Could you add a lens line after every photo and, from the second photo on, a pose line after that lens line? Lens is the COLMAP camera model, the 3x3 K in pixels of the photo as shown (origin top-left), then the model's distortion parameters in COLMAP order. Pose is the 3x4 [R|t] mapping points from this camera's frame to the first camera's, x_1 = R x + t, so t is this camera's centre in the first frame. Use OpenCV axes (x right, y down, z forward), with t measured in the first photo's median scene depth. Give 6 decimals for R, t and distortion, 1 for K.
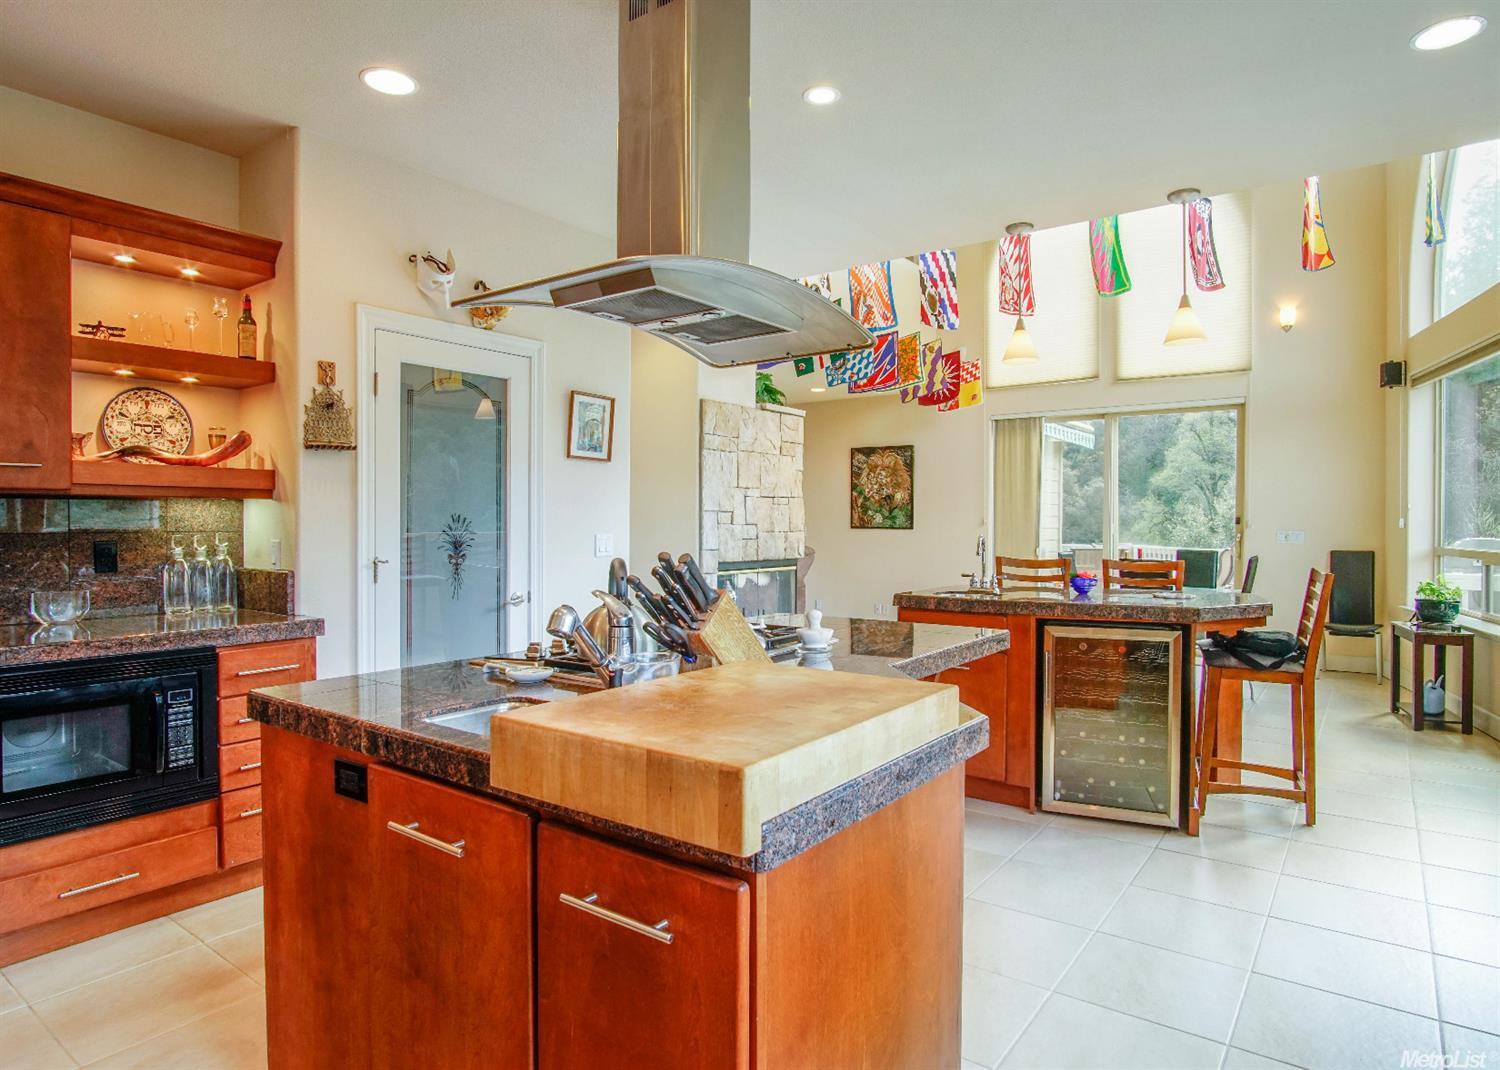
lens RADIAL K [[858.2, 0, 742.5], [0, 858.2, 532.2], [0, 0, 1]] dist [-0.024249, 0.002617]
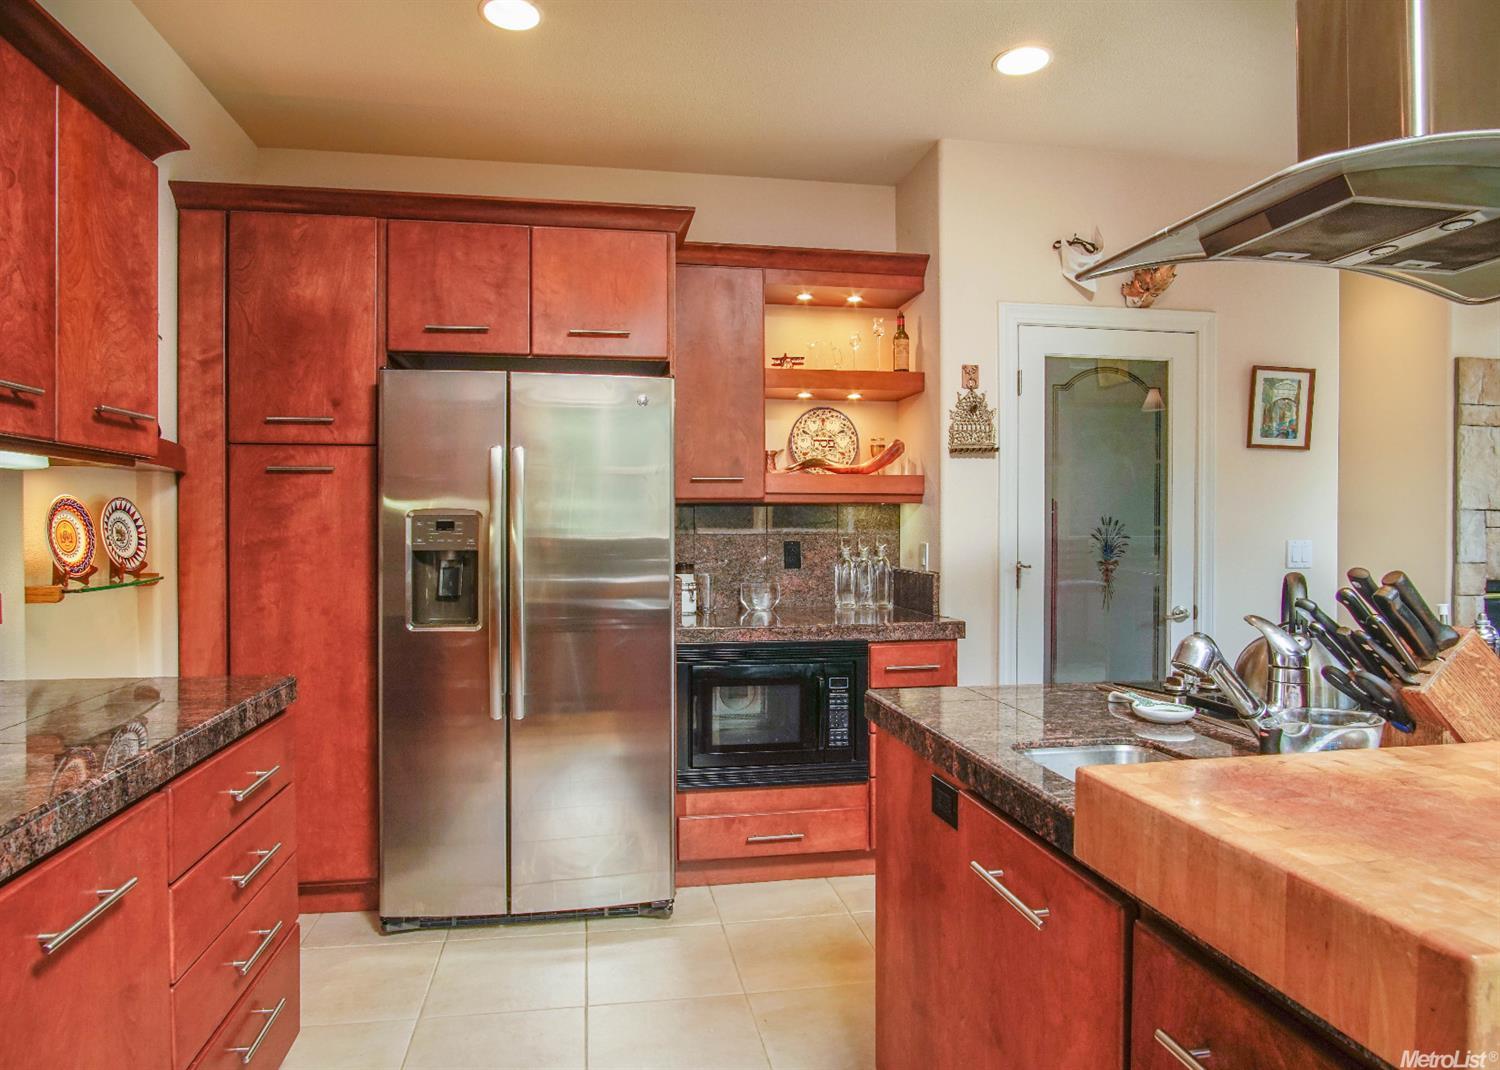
lens RADIAL K [[858.2, 0, 742.5], [0, 858.2, 532.2], [0, 0, 1]] dist [-0.024249, 0.002617]
pose [[0.725473, 0.004568, -0.688235, 0.013234], [-0.007043, 0.999975, -0.000787, -0.001130], [0.688214, 0.005418, 0.725487, 0.104451]]
